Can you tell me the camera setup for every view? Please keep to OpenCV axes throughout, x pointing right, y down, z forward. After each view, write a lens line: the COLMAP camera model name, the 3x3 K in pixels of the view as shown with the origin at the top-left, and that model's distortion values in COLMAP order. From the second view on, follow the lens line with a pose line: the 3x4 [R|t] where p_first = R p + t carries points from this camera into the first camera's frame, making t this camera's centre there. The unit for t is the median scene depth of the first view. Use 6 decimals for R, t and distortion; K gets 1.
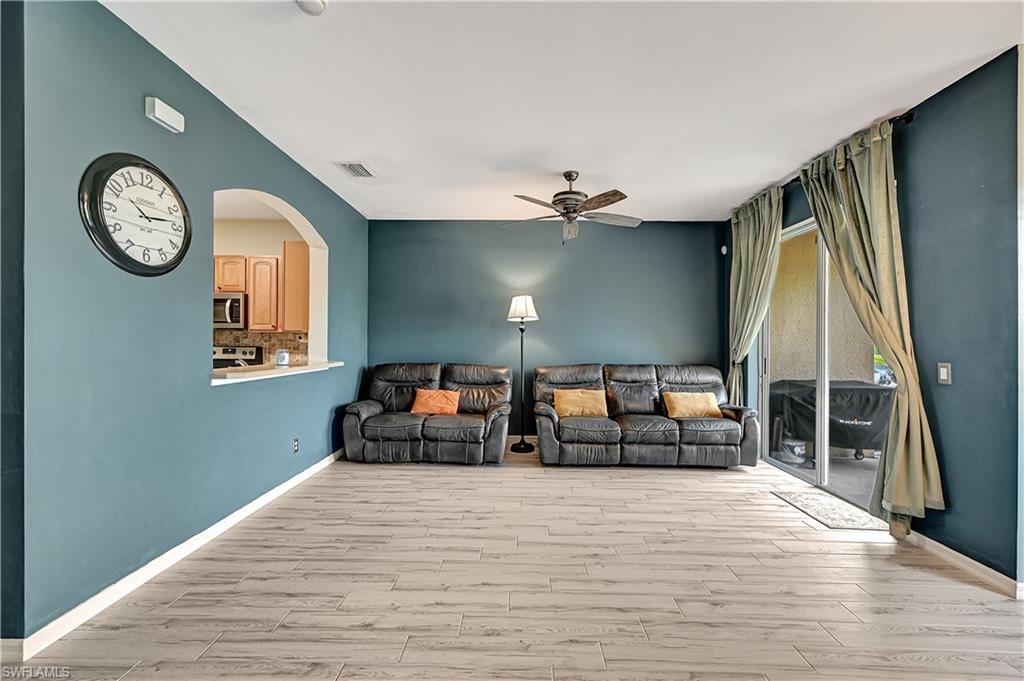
lens RADIAL K [[412.5, 0, 512.2], [0, 412.5, 341.8], [0, 0, 1]] dist [0.000975, 0.000375]
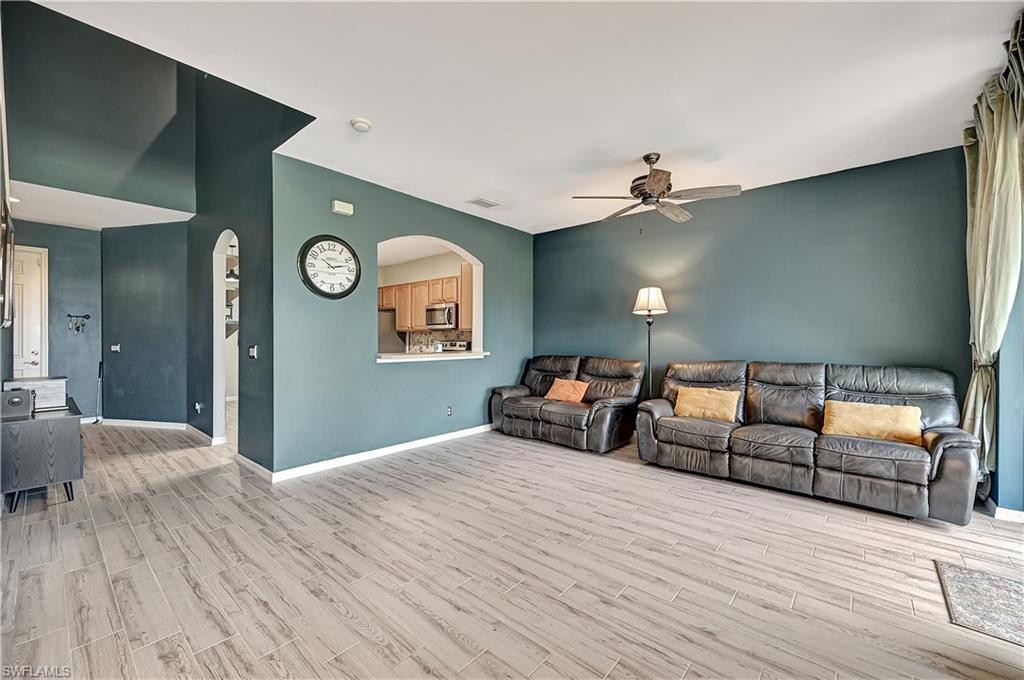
lens RADIAL K [[412.5, 0, 508.3], [0, 412.5, 338.6], [0, 0, 1]] dist [0.000975, 0.000375]
pose [[0.764061, -0.006997, -0.645107, 0.462888], [0.003527, 0.999972, -0.006668, 0.015100], [0.645135, 0.002819, 0.764064, 0.060523]]
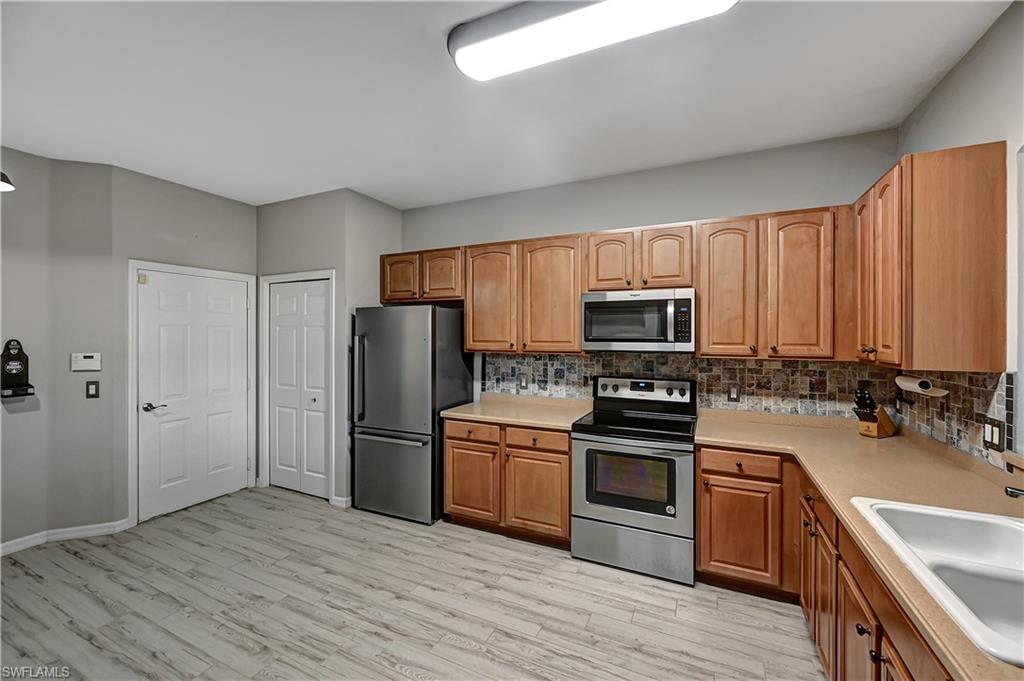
lens RADIAL K [[412.5, 0, 515.0], [0, 412.5, 338.1], [0, 0, 1]] dist [0.000975, 0.000375]
pose [[0.913055, -0.005961, -0.407792, -0.772301], [0.007207, 0.999973, 0.001520, -0.064315], [0.407772, -0.004326, 0.913074, 0.470688]]
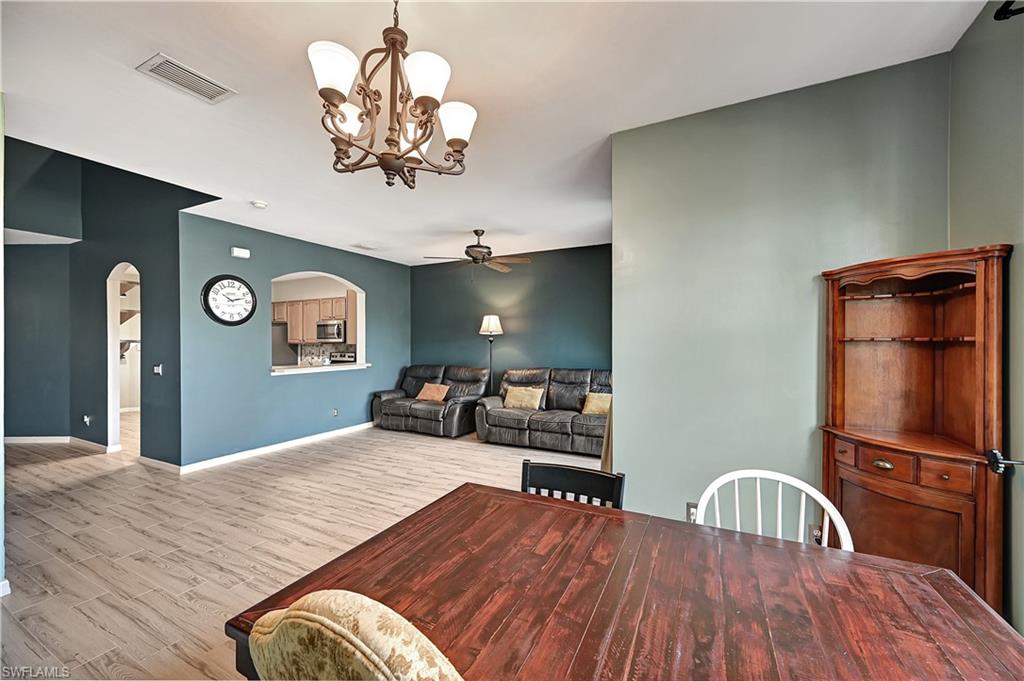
lens RADIAL K [[412.5, 0, 512.0], [0, 412.5, 338.6], [0, 0, 1]] dist [0.000975, 0.000375]
pose [[0.892205, -0.014380, -0.451402, 0.799327], [0.011694, 0.999893, -0.008740, -0.028280], [0.451479, 0.002519, 0.892278, -0.173620]]
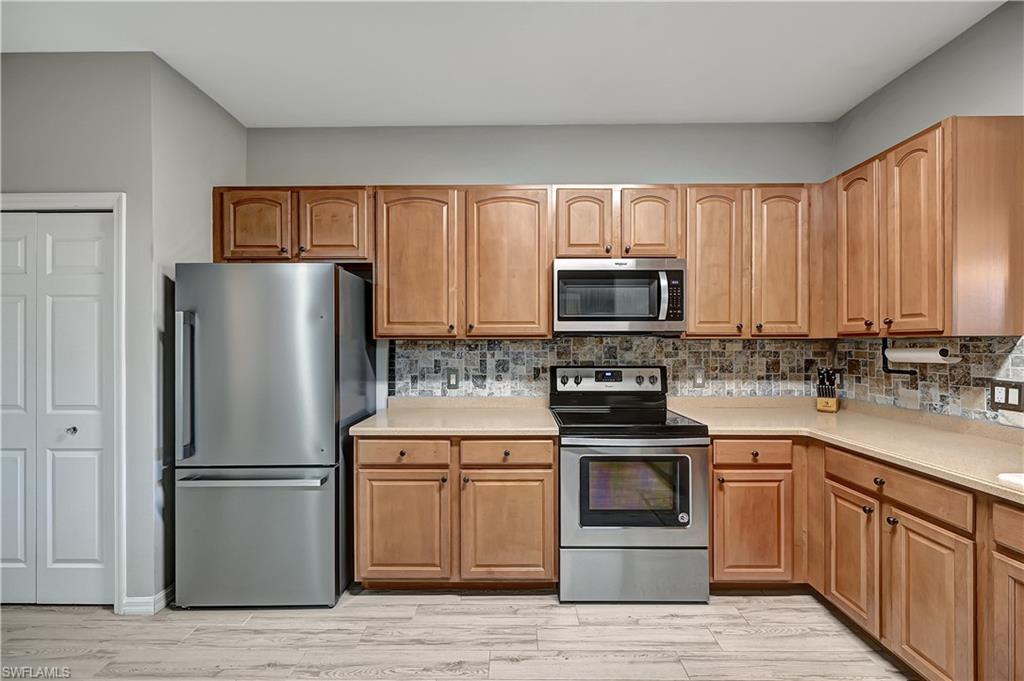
lens RADIAL K [[412.5, 0, 512.1], [0, 412.5, 342.8], [0, 0, 1]] dist [0.000975, 0.000375]
pose [[0.999745, -0.012946, 0.018514, -1.034859], [0.012931, 0.999916, 0.000910, -0.026773], [-0.018524, -0.000670, 0.999828, 0.616891]]
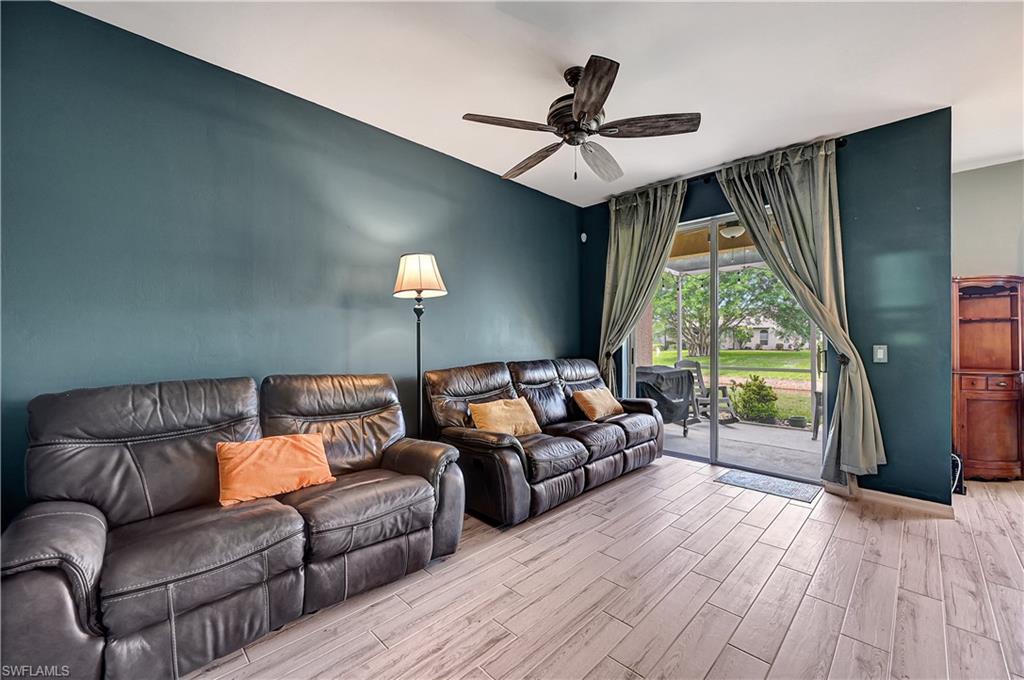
lens RADIAL K [[412.5, 0, 512.1], [0, 412.5, 338.3], [0, 0, 1]] dist [0.000975, 0.000375]
pose [[0.688579, -0.006630, 0.725131, -0.375392], [0.006761, 0.999973, 0.002722, 0.010785], [-0.725129, 0.003029, 0.688606, 0.572512]]
